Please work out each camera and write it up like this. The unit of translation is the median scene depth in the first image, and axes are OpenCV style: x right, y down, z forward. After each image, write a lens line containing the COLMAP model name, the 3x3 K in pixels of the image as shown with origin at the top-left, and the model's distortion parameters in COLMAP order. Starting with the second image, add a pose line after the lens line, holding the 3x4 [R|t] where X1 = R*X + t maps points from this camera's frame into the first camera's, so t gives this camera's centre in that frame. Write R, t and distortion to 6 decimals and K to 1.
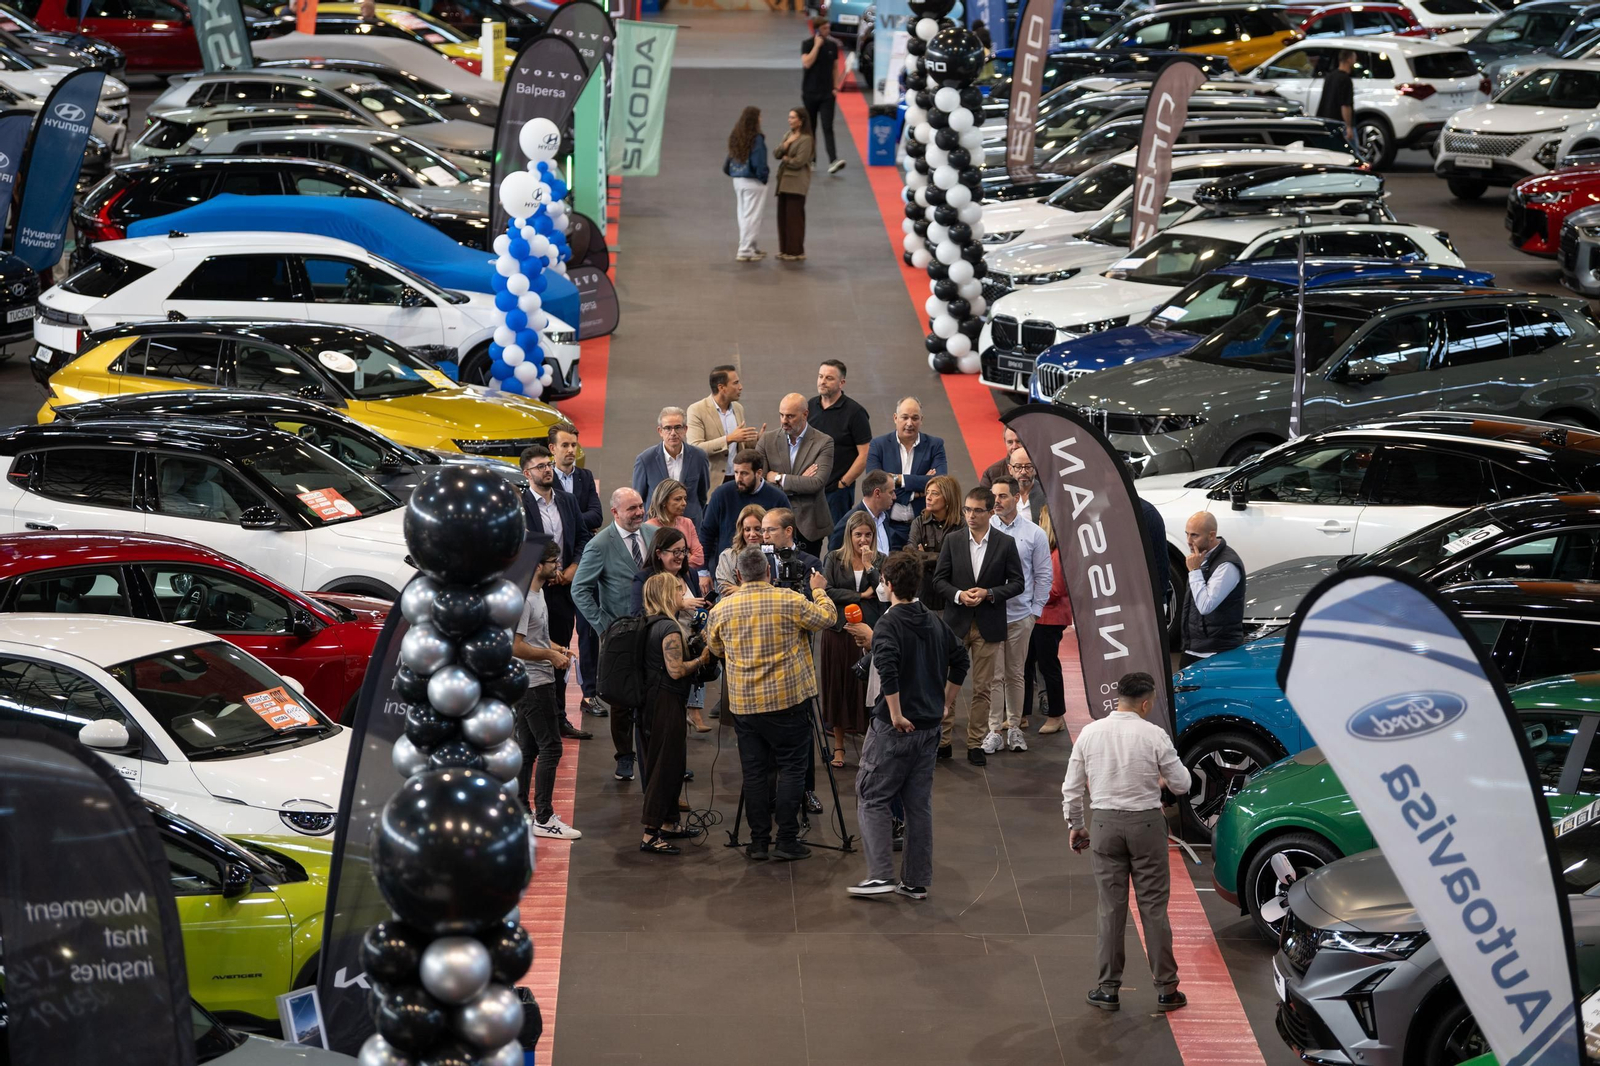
lens RADIAL K [[6214.8, 0, 807.2], [0, 6214.8, 526.7], [0, 0, 1]] dist [1.066052, 0.000000]
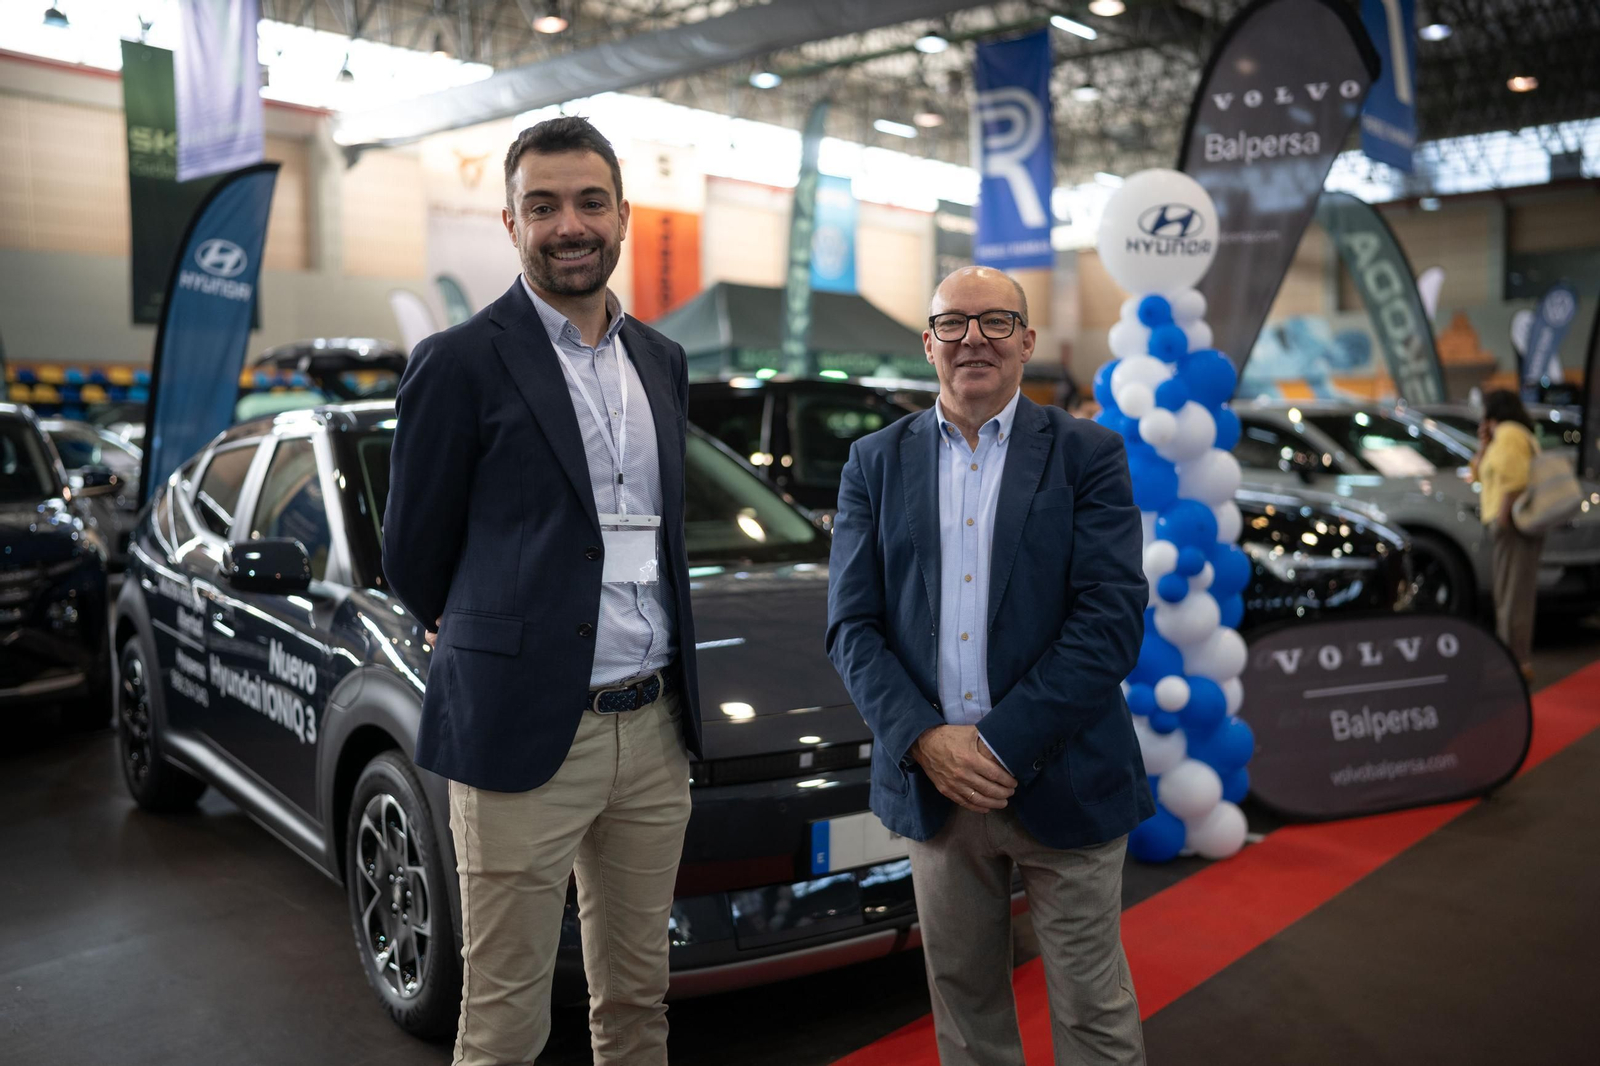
lens RADIAL K [[1515.7, 0, 802.4], [0, 1515.7, 537.5], [0, 0, 1]] dist [-0.031418, 0.000000]
pose [[0.750508, 0.021454, -0.660513, -0.002967], [-0.069699, 0.996468, -0.046830, -0.043064], [0.657175, 0.081184, 0.749353, 0.988398]]
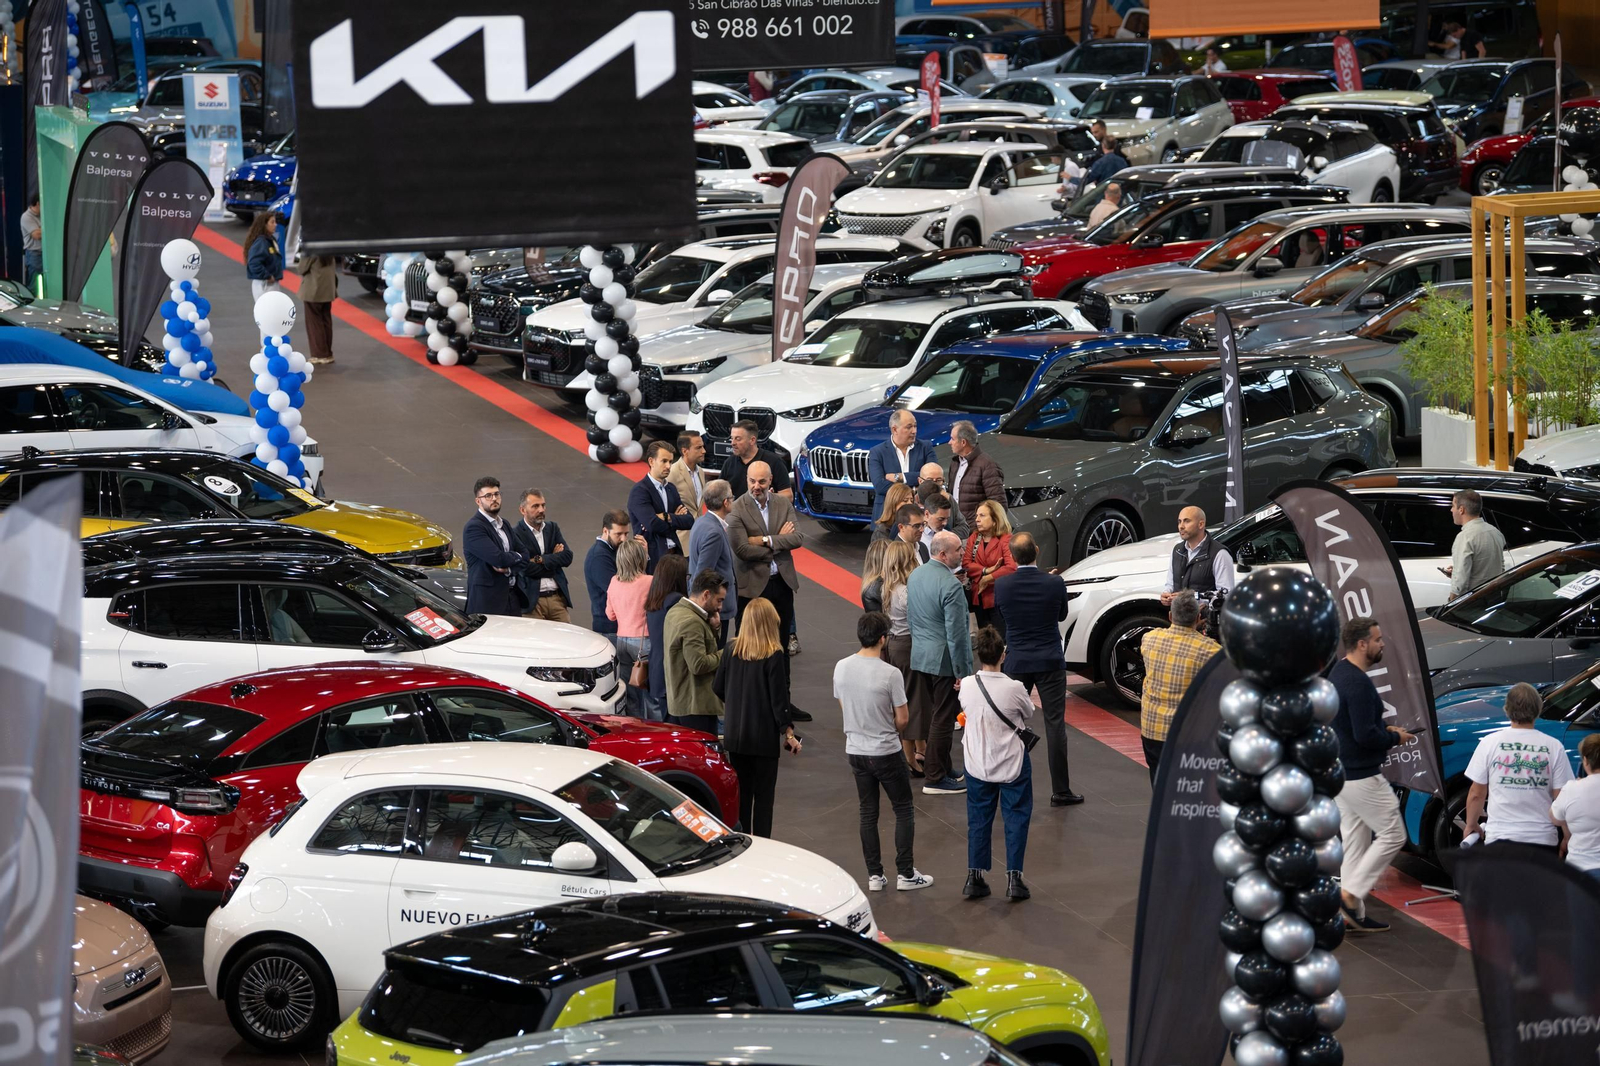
lens RADIAL K [[5837.8, 0, 790.3], [0, 5837.8, 541.1], [0, 0, 1]] dist [1.017031, 0.000000]
pose [[0.976428, -0.063488, 0.206294, -0.157754], [0.065189, 0.997872, -0.001452, -0.008568], [-0.205762, 0.014866, 0.978489, 0.034933]]
